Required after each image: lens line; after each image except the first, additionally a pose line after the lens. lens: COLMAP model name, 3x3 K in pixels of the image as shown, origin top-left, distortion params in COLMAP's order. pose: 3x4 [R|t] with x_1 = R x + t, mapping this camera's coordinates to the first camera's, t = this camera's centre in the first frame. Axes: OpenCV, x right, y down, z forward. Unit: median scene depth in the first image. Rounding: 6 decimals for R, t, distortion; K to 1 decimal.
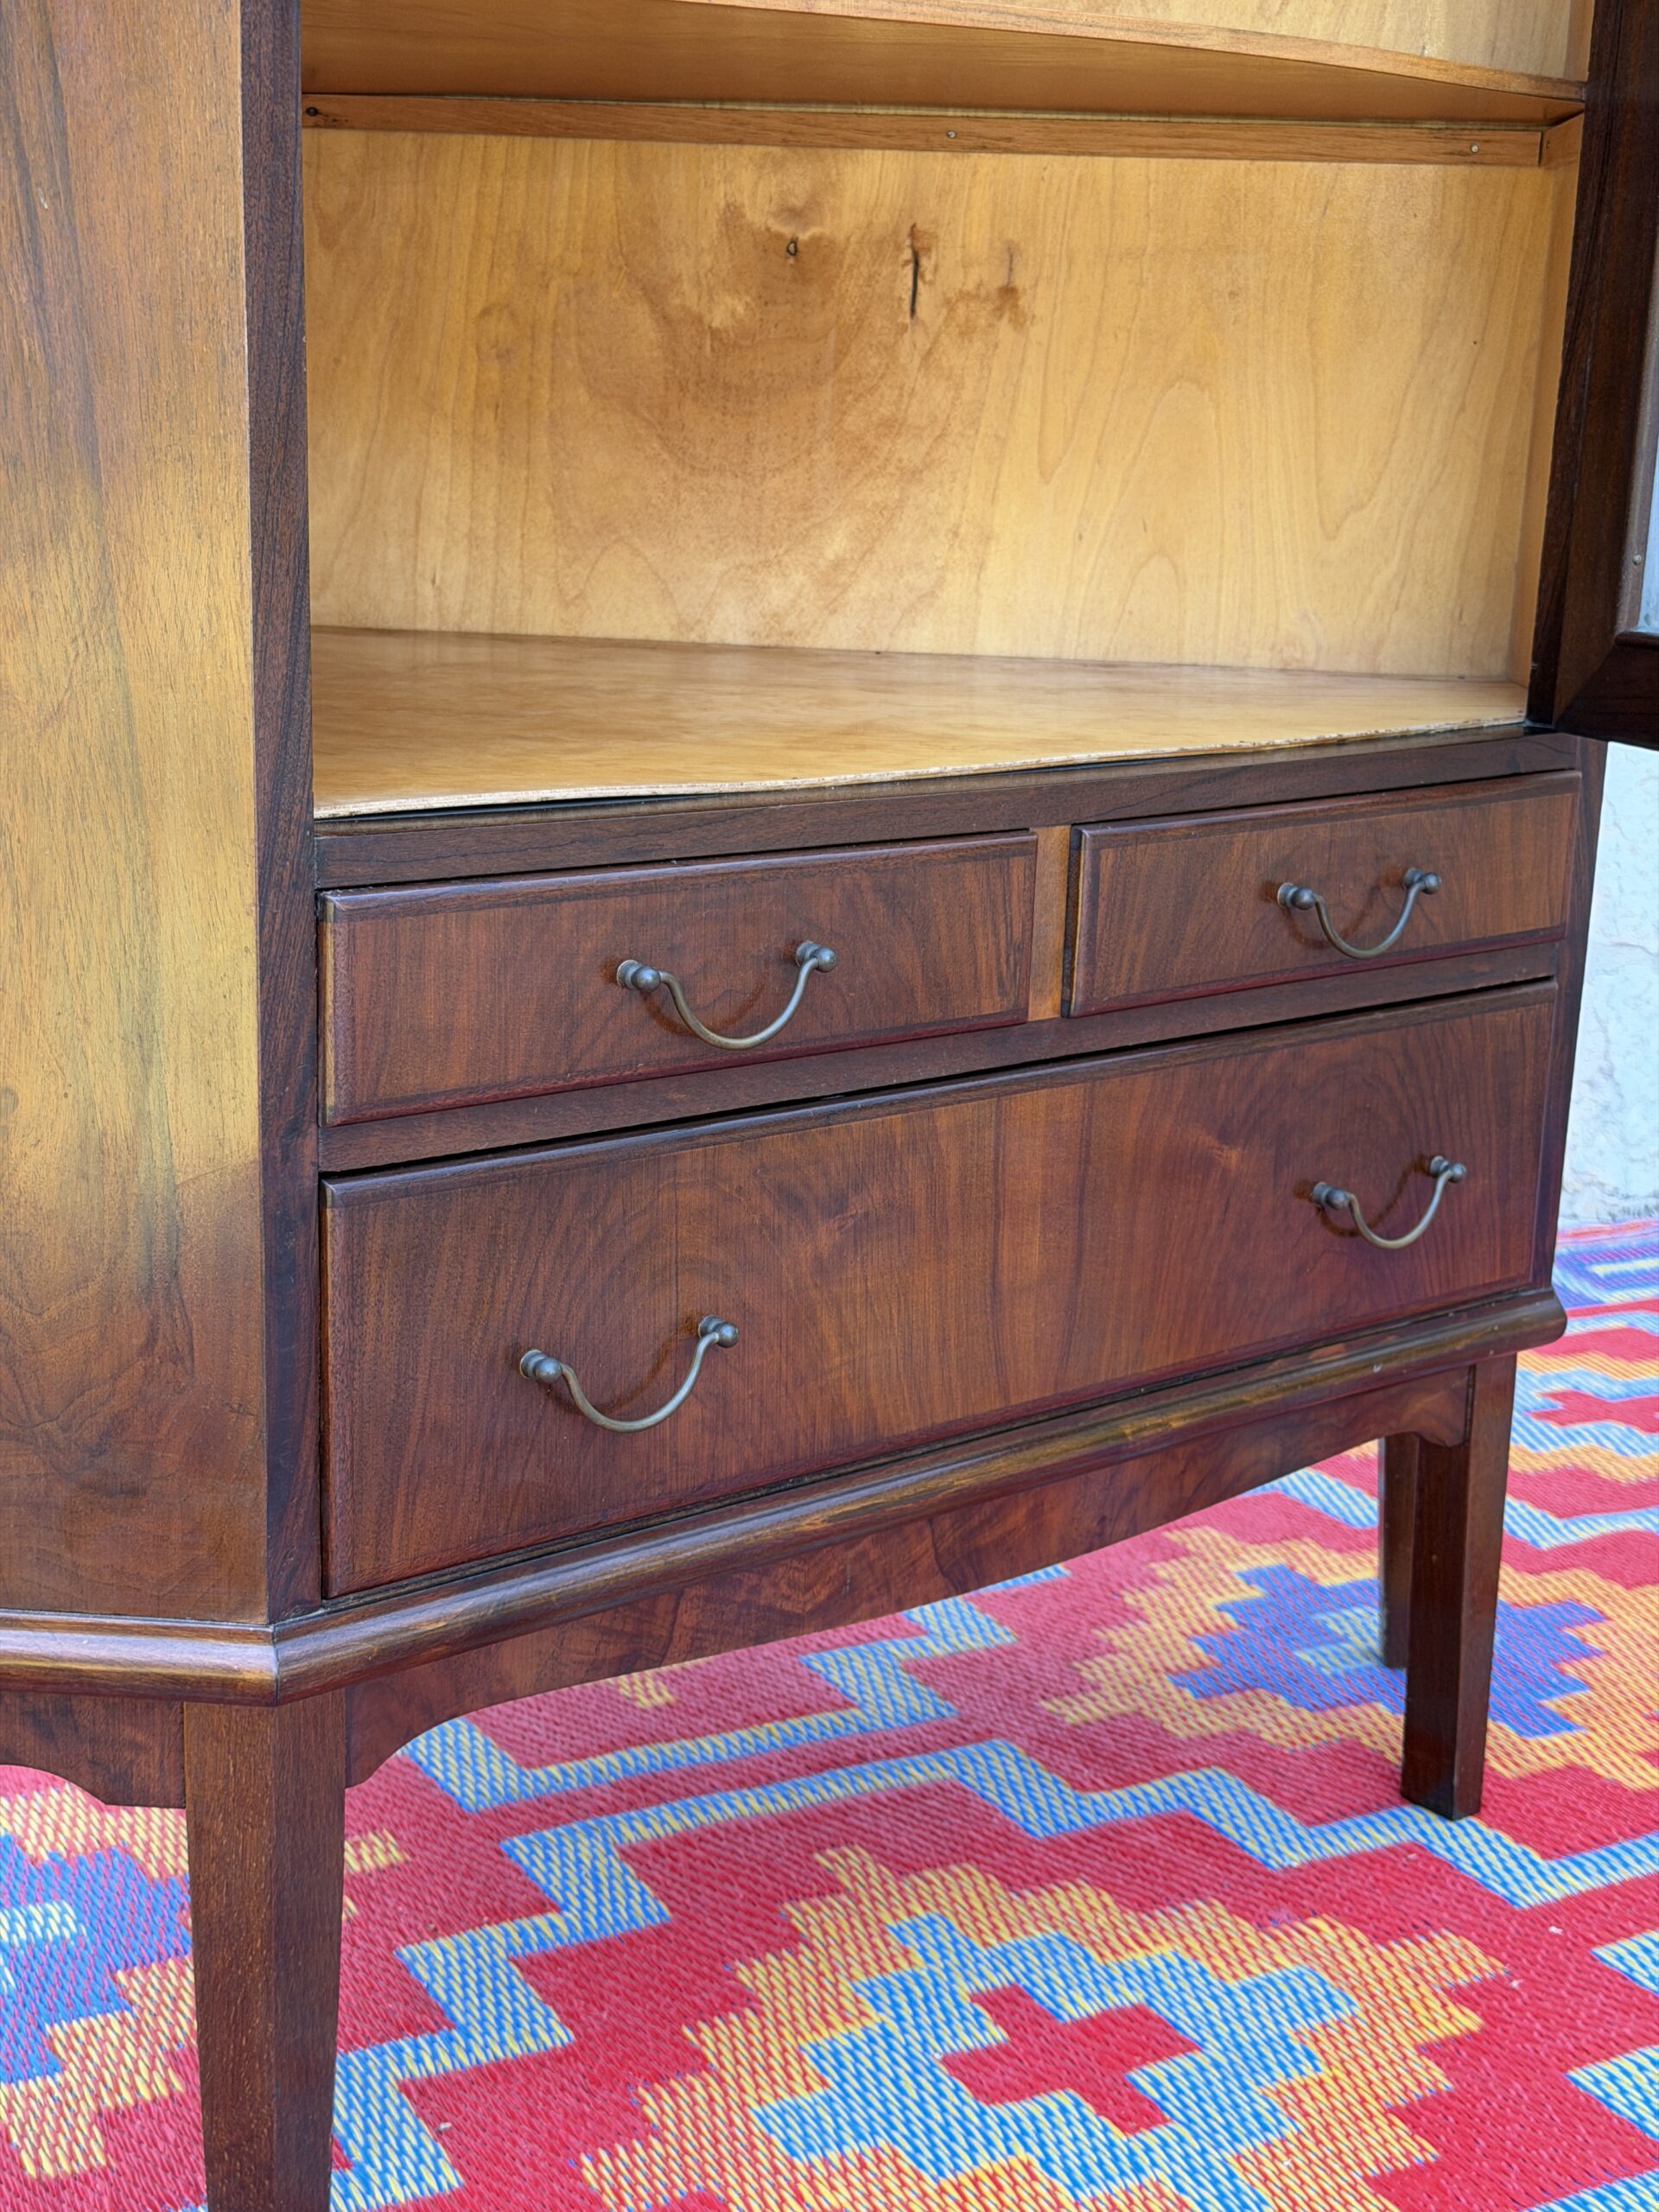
lens RADIAL K [[3125.3, 0, 850.6], [0, 3125.3, 1131.0], [0, 0, 1]] dist [0.089960, 0.000000]
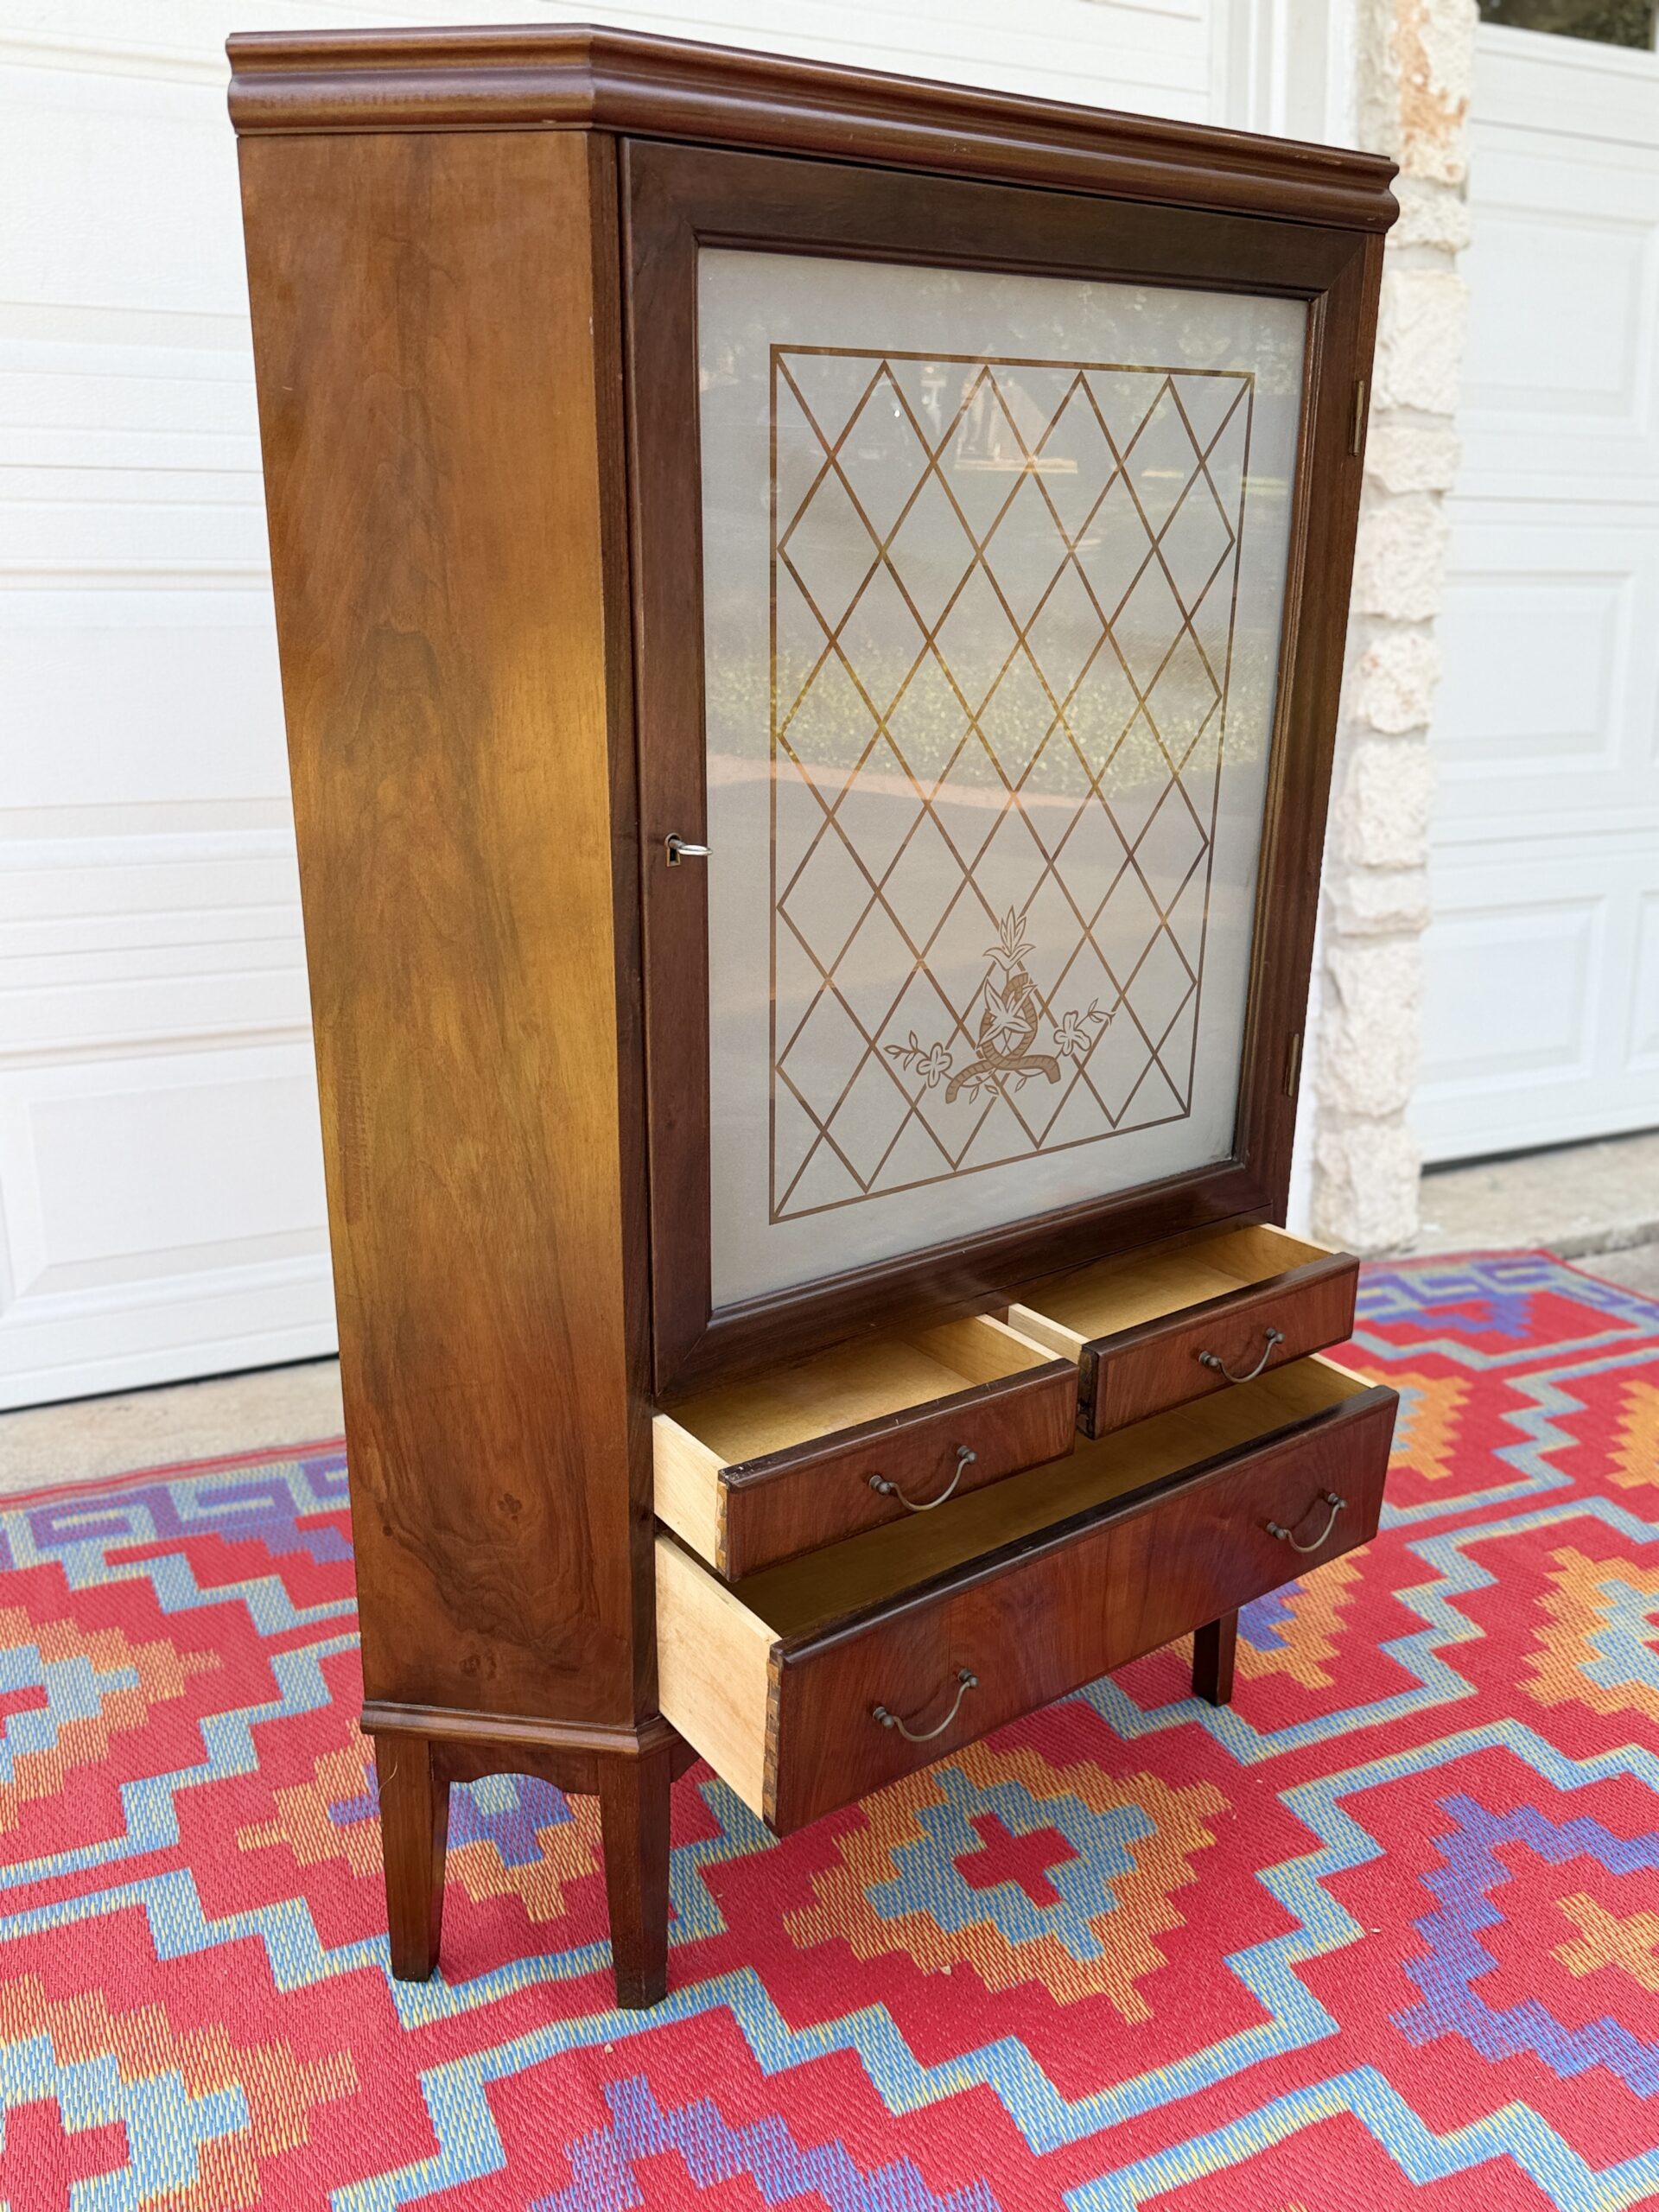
lens RADIAL K [[1882.1, 0, 834.2], [0, 1882.1, 1096.6], [0, 0, 1]] dist [0.086524, -0.146828]
pose [[0.997456, -0.000590, -0.071284, 0.040979], [0.005691, 0.997433, 0.071376, -0.309806], [0.071059, -0.071600, 0.994899, -0.234987]]
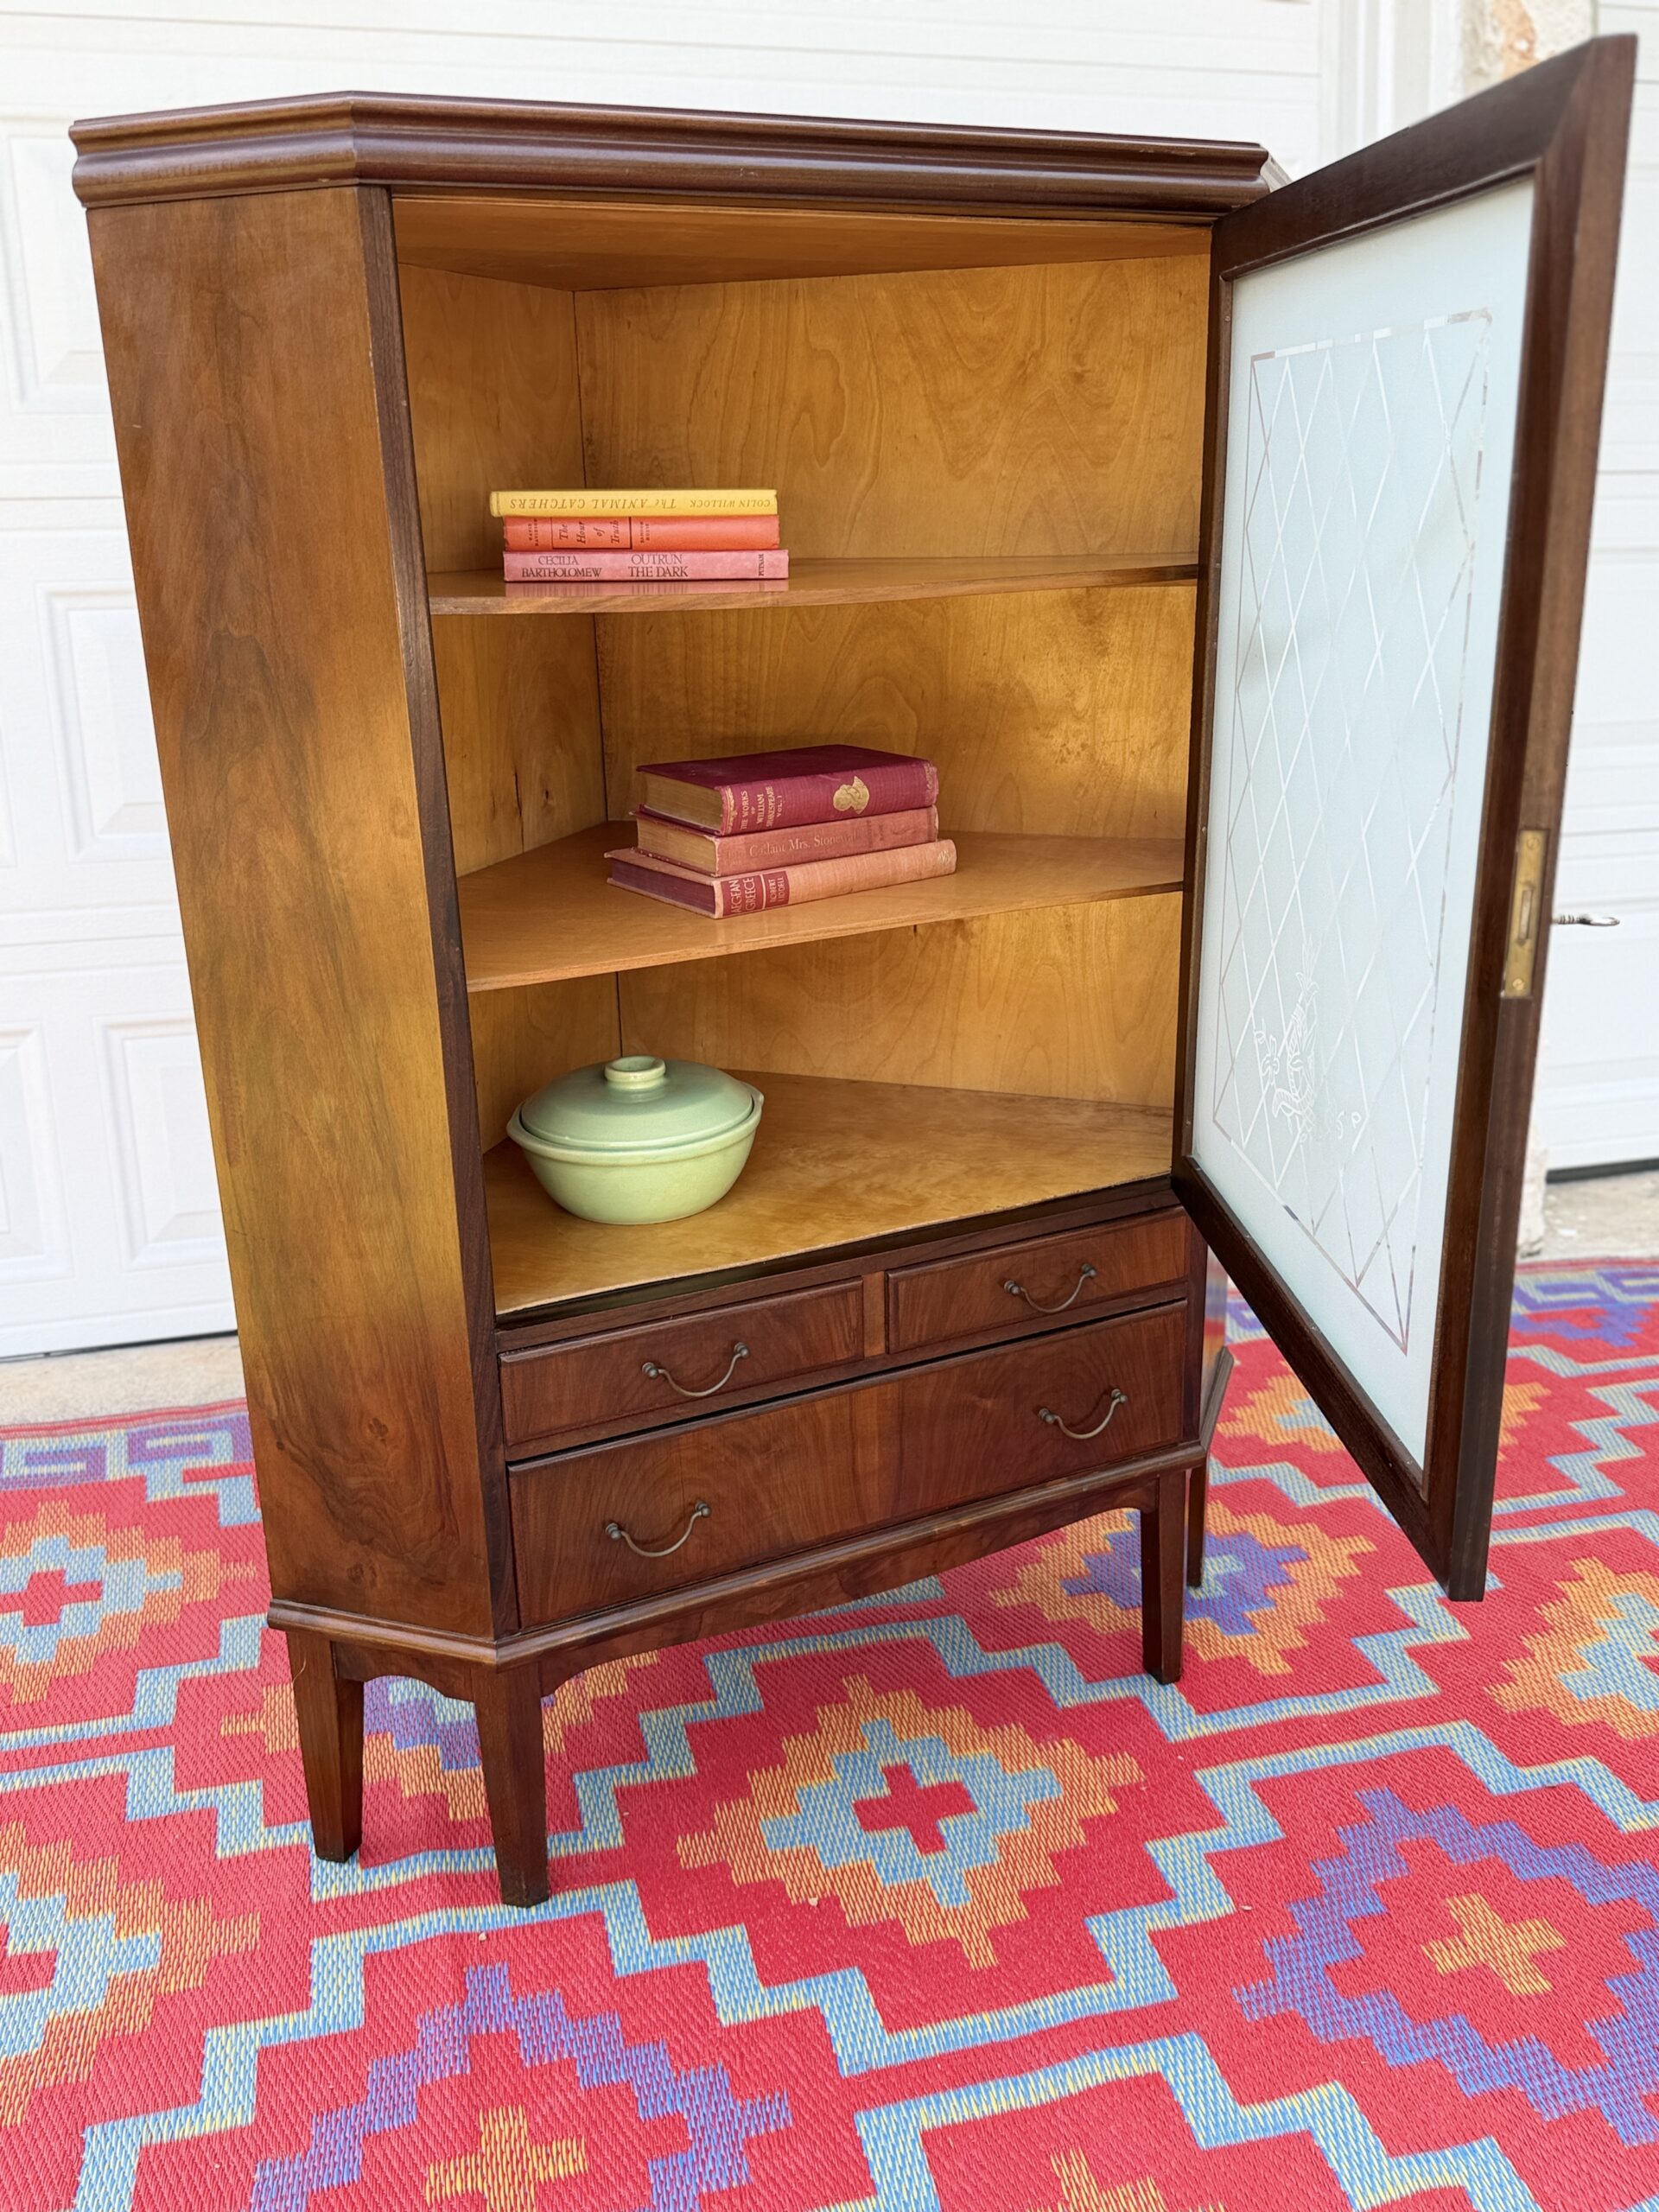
lens RADIAL K [[1882.1, 0, 820.4], [0, 1882.1, 1088.4], [0, 0, 1]] dist [0.086524, -0.146828]
pose [[0.966334, 0.021680, -0.256376, 0.340967], [-0.004154, 0.997628, 0.068708, -0.297102], [0.257258, -0.065330, 0.964132, -0.251591]]
